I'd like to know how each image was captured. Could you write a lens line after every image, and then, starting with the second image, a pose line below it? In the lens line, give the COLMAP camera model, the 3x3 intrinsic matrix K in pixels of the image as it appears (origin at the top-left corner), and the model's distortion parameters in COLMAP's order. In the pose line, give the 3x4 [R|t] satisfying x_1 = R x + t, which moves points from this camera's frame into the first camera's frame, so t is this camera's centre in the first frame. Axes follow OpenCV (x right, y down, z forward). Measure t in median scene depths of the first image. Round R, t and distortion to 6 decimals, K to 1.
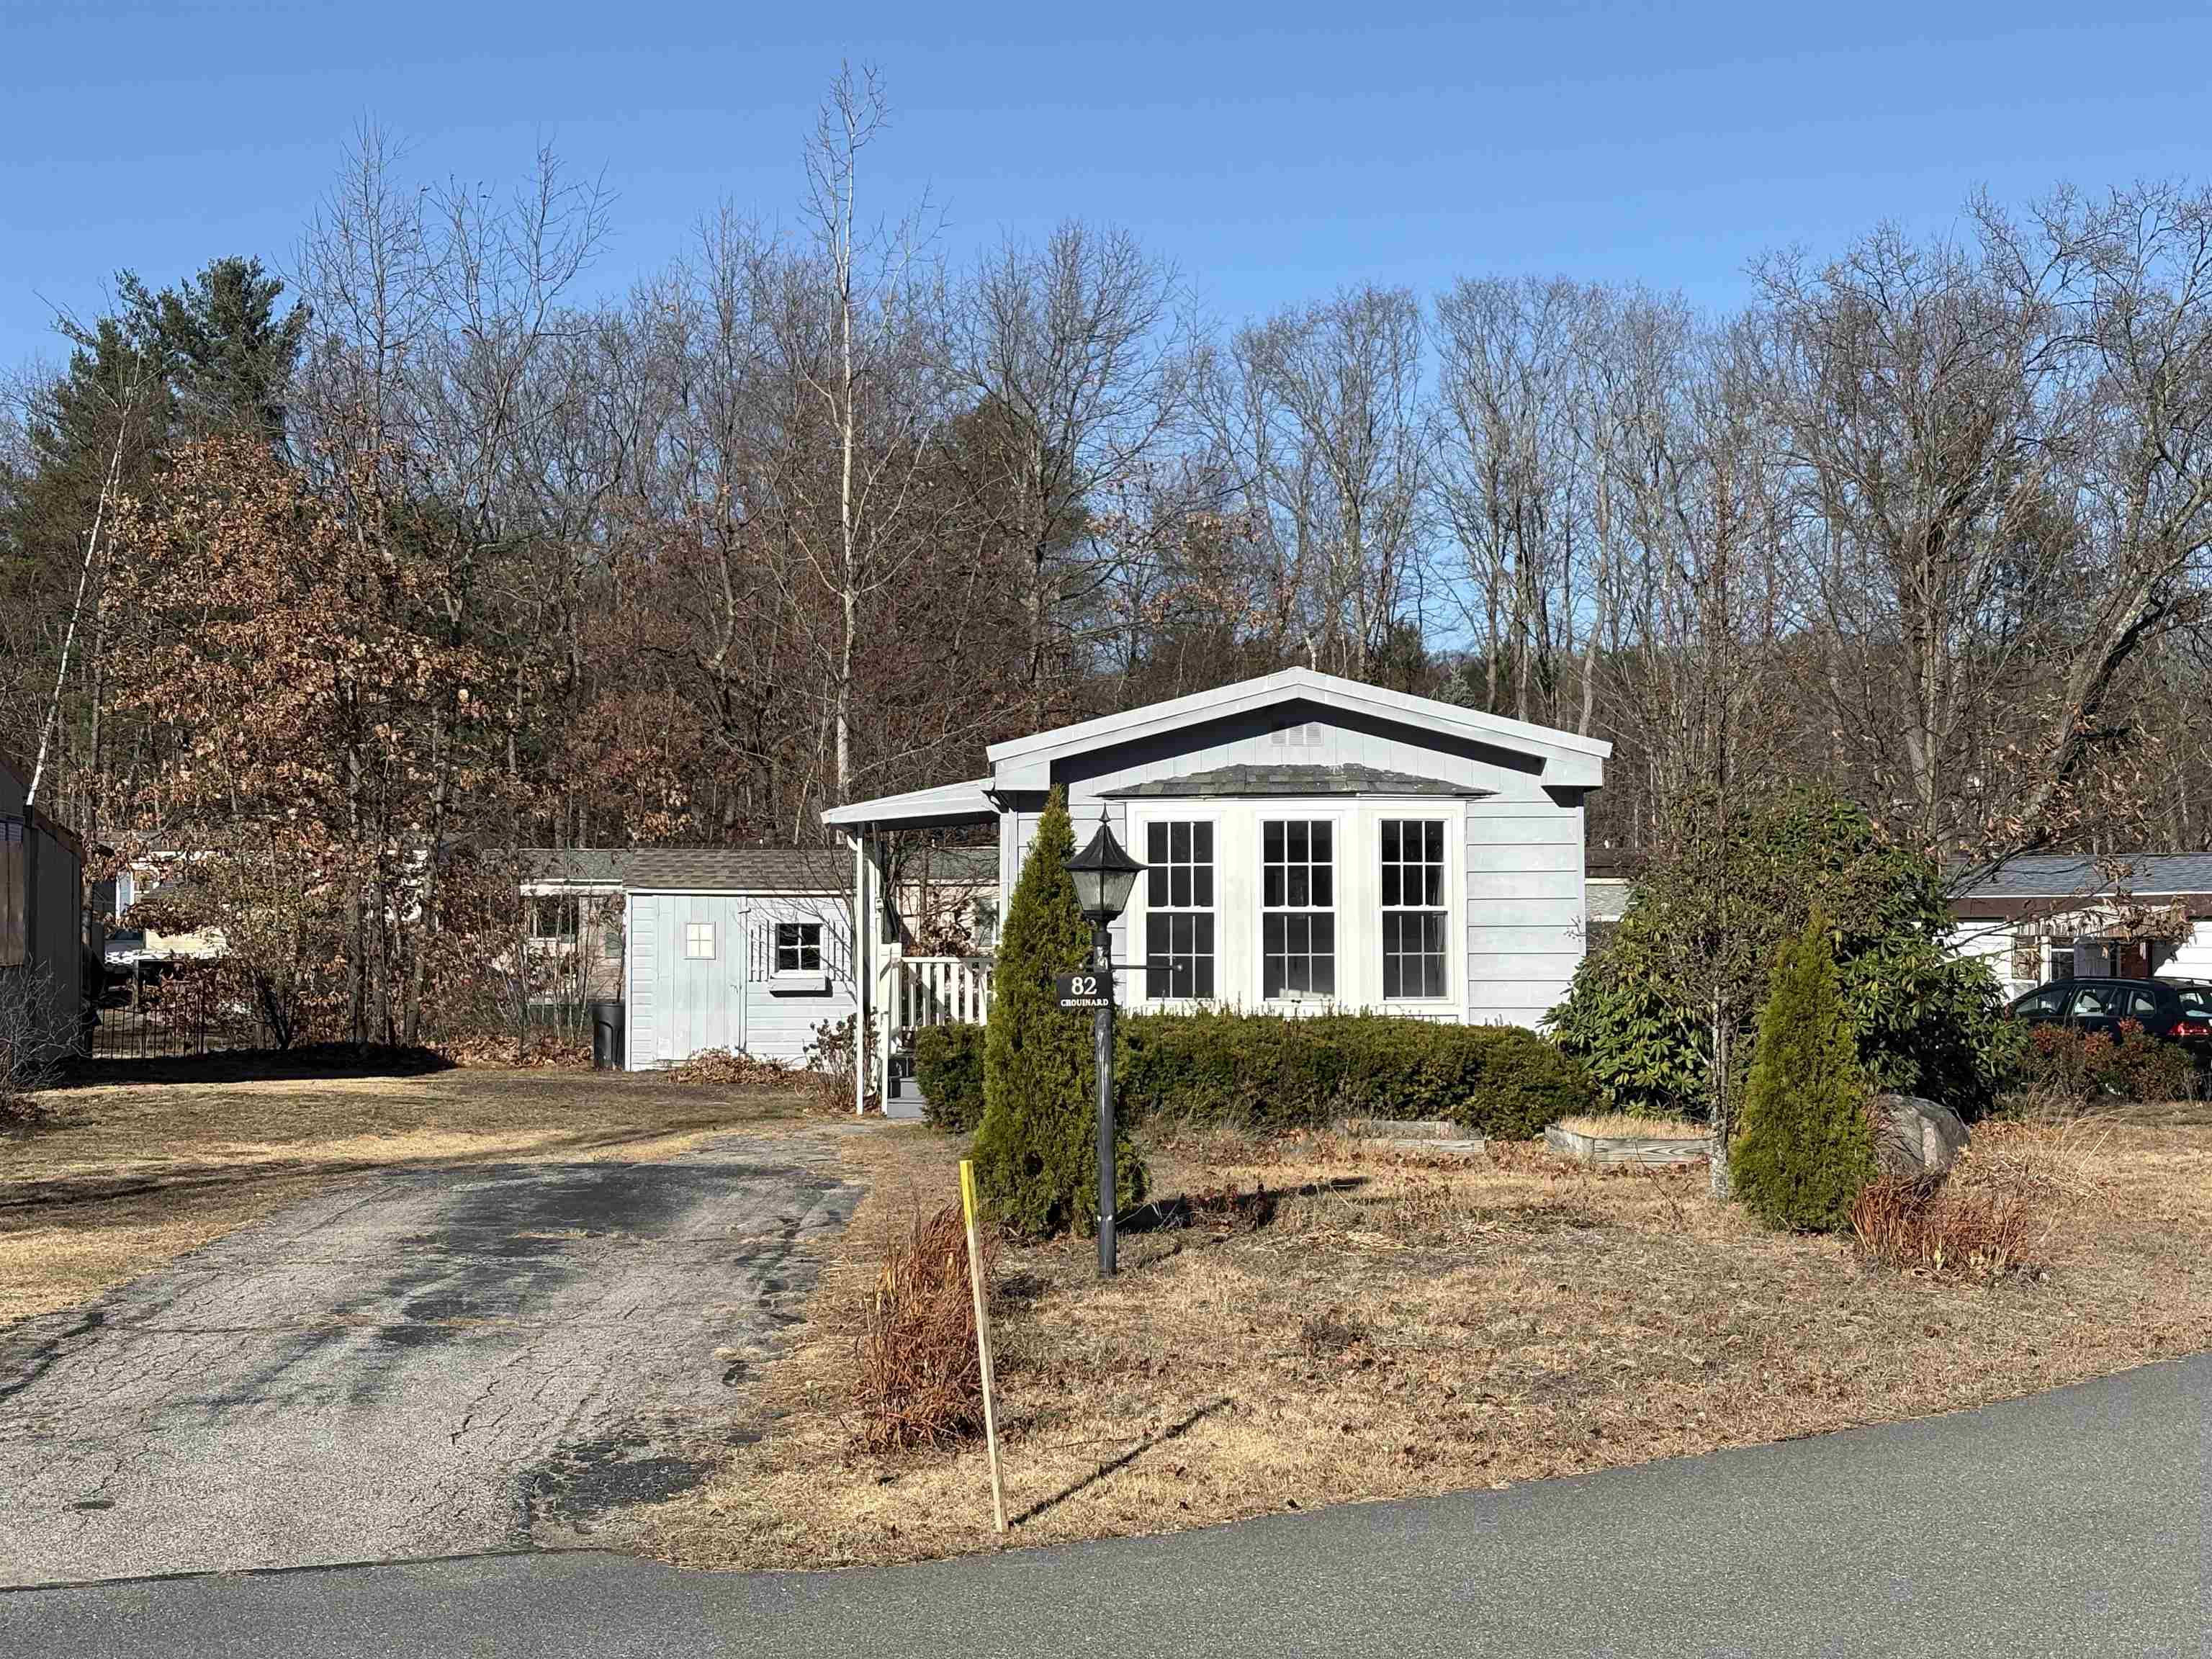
lens RADIAL K [[3313.9, 0, 1087.9], [0, 3313.9, 808.6], [0, 0, 1]] dist [0.141659, 0.000000]
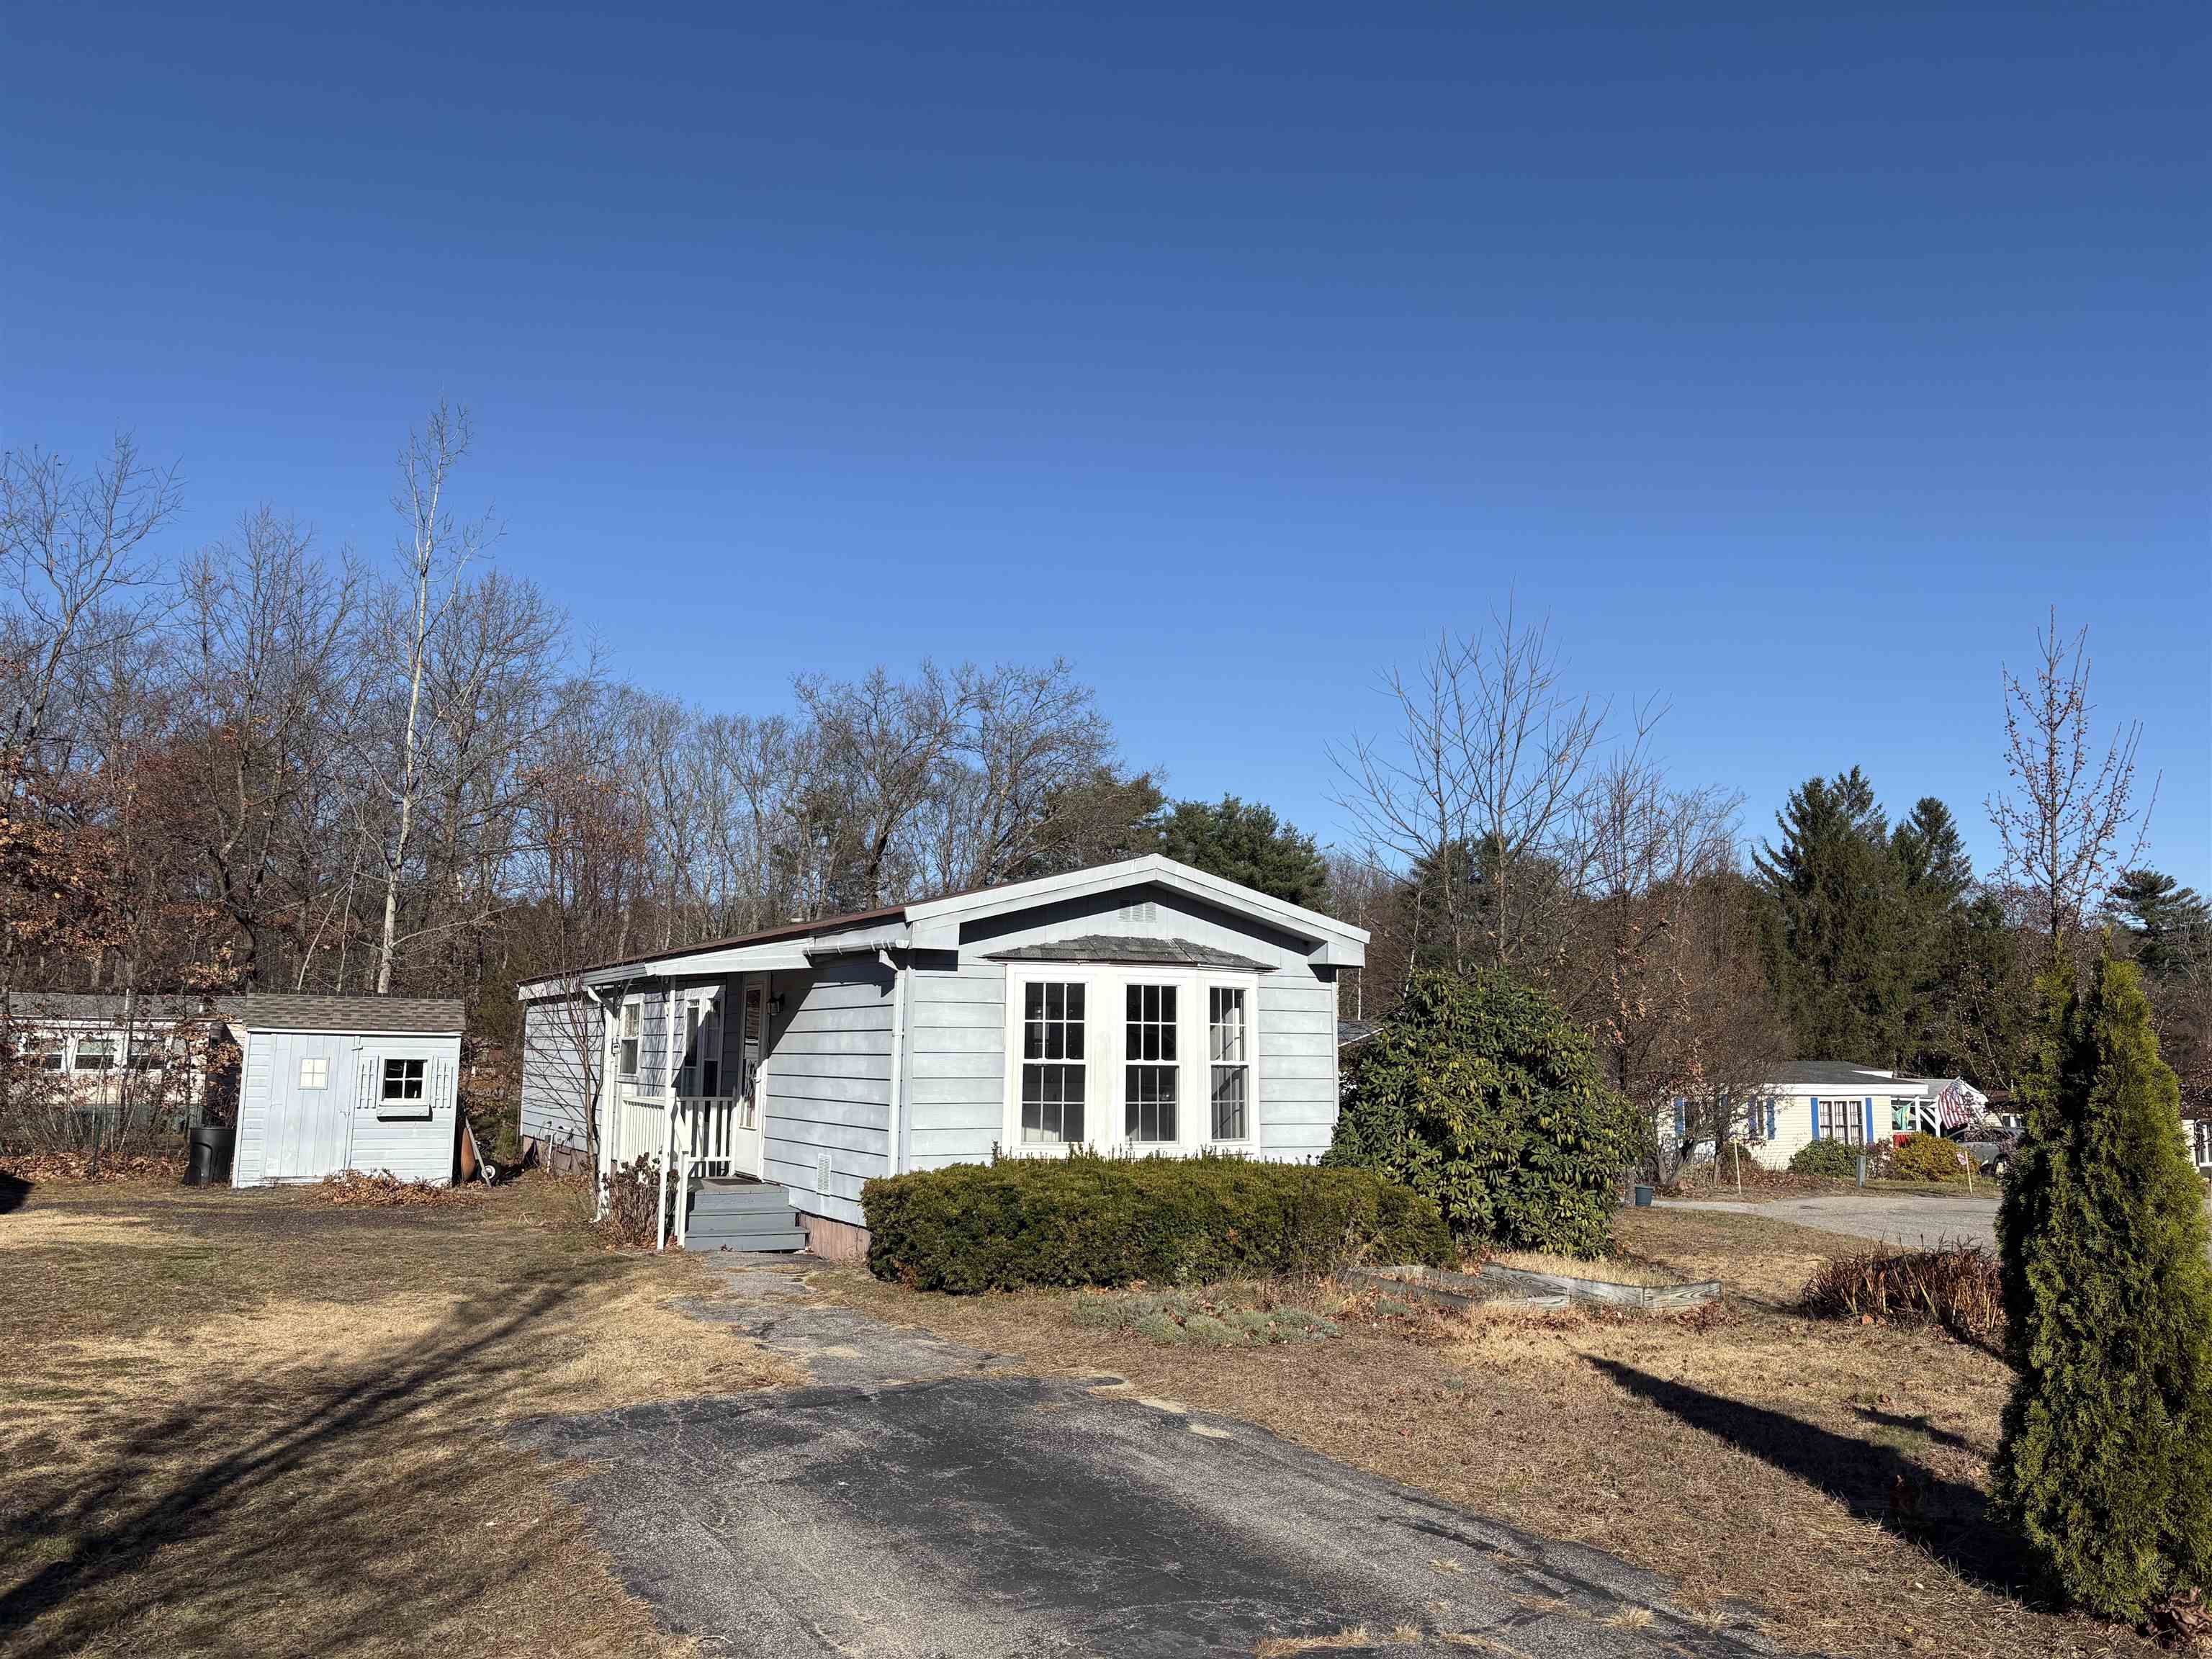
lens RADIAL K [[1663.3, 0, 1097.2], [0, 1663.3, 834.8], [0, 0, 1]] dist [0.048678, -0.049580]
pose [[0.879123, 0.077157, 0.470308, -0.227530], [-0.032387, 0.994199, -0.102567, 0.011420], [-0.475494, 0.074937, 0.876522, 0.491772]]
